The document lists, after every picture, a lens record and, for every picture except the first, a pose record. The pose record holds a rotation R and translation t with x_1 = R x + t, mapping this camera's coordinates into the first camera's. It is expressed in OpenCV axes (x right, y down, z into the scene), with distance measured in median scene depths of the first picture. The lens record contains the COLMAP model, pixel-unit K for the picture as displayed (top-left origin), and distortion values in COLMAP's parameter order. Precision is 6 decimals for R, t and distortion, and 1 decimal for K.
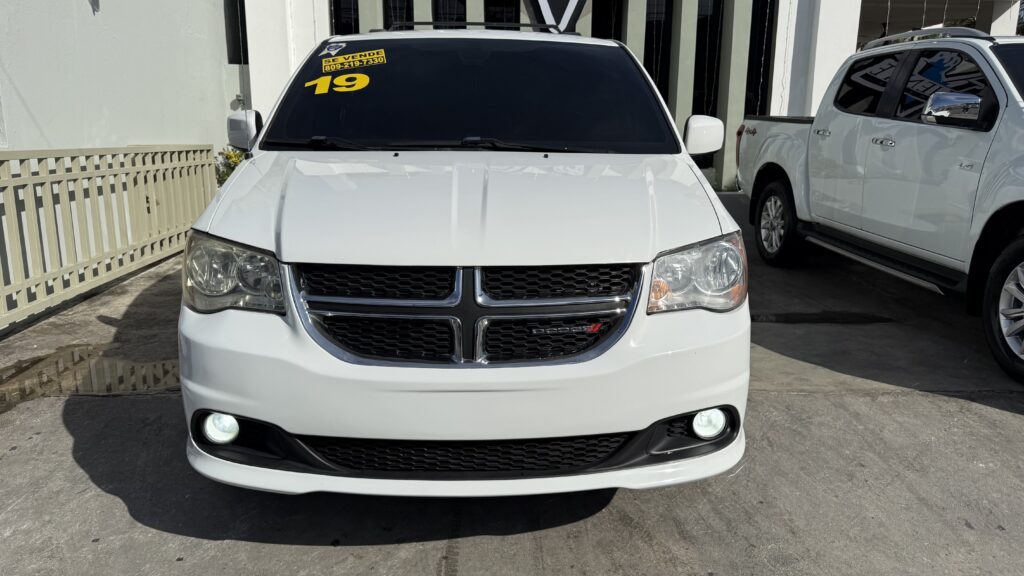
lens RADIAL K [[761.8, 0, 517.1], [0, 761.8, 280.6], [0, 0, 1]] dist [0.070078, -0.113066]
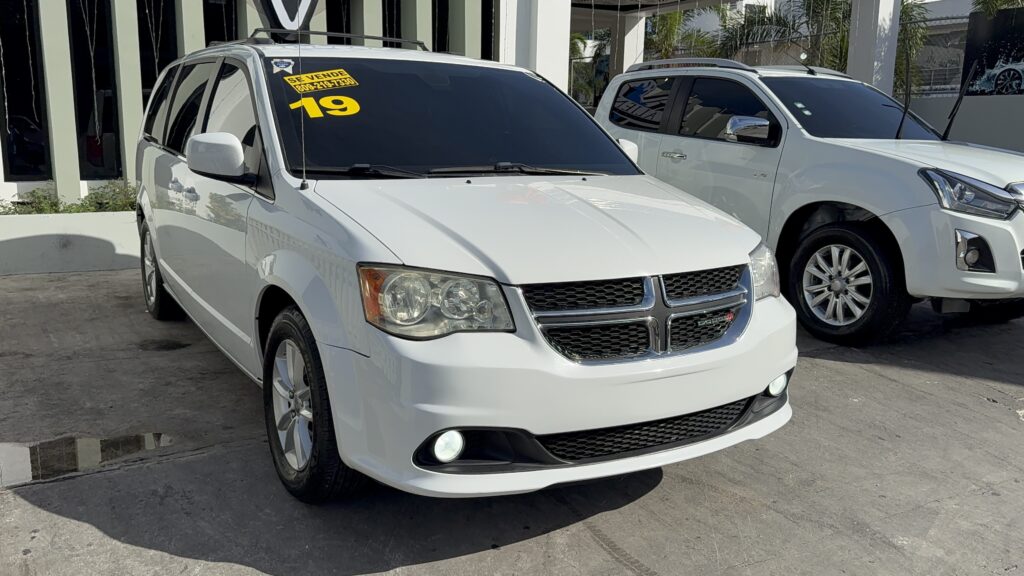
lens RADIAL K [[886.4, 0, 514.5], [0, 886.4, 291.3], [0, 0, 1]] dist [0.097131, -0.160574]
pose [[0.872798, -0.083928, 0.480812, -0.634826], [0.089311, 0.995935, 0.011721, -0.020262], [-0.479841, 0.032712, 0.876745, -0.091551]]
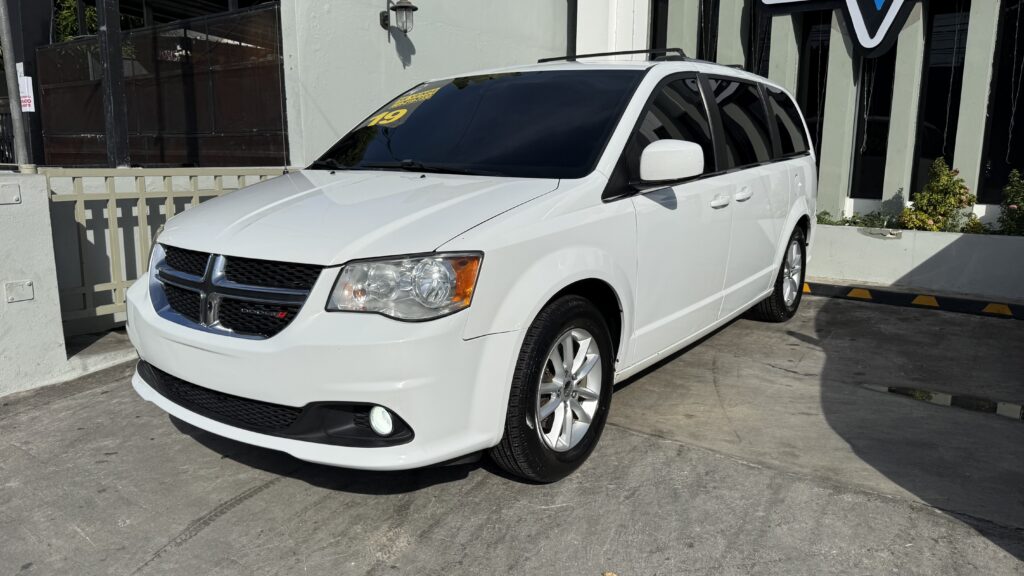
lens RADIAL K [[747.9, 0, 517.6], [0, 747.9, 288.2], [0, 0, 1]] dist [0.079204, -0.106728]
pose [[0.780372, 0.112154, -0.615176, 0.765434], [-0.127585, 0.991647, 0.018943, -0.033898], [0.612162, 0.063705, 0.788162, 0.198617]]
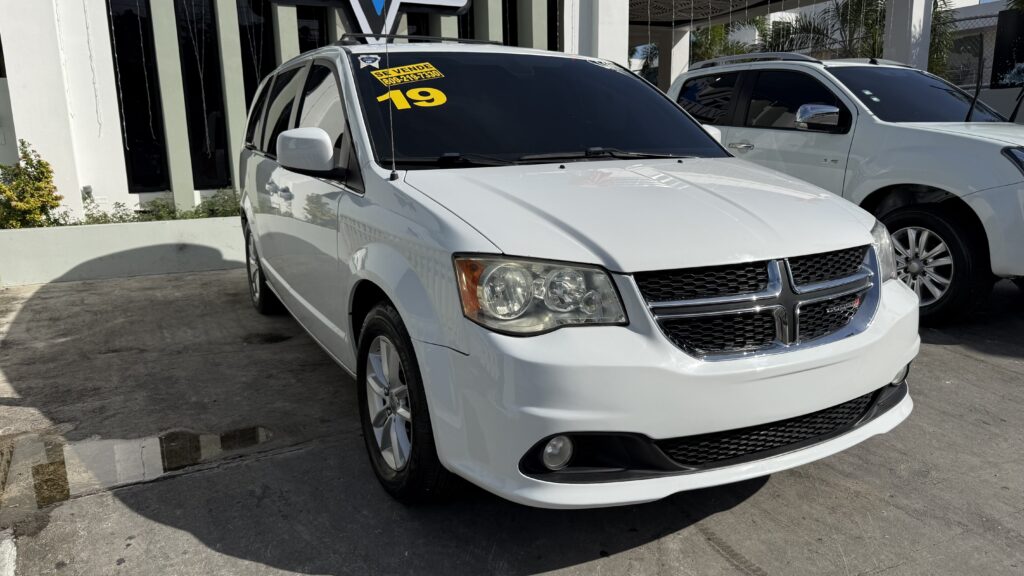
lens RADIAL K [[747.9, 0, 517.6], [0, 747.9, 288.2], [0, 0, 1]] dist [0.079204, -0.106728]
pose [[0.900657, -0.108466, 0.420775, -0.581185], [0.113003, 0.993493, 0.014220, -0.023402], [-0.419580, 0.034742, 0.907053, 0.118334]]
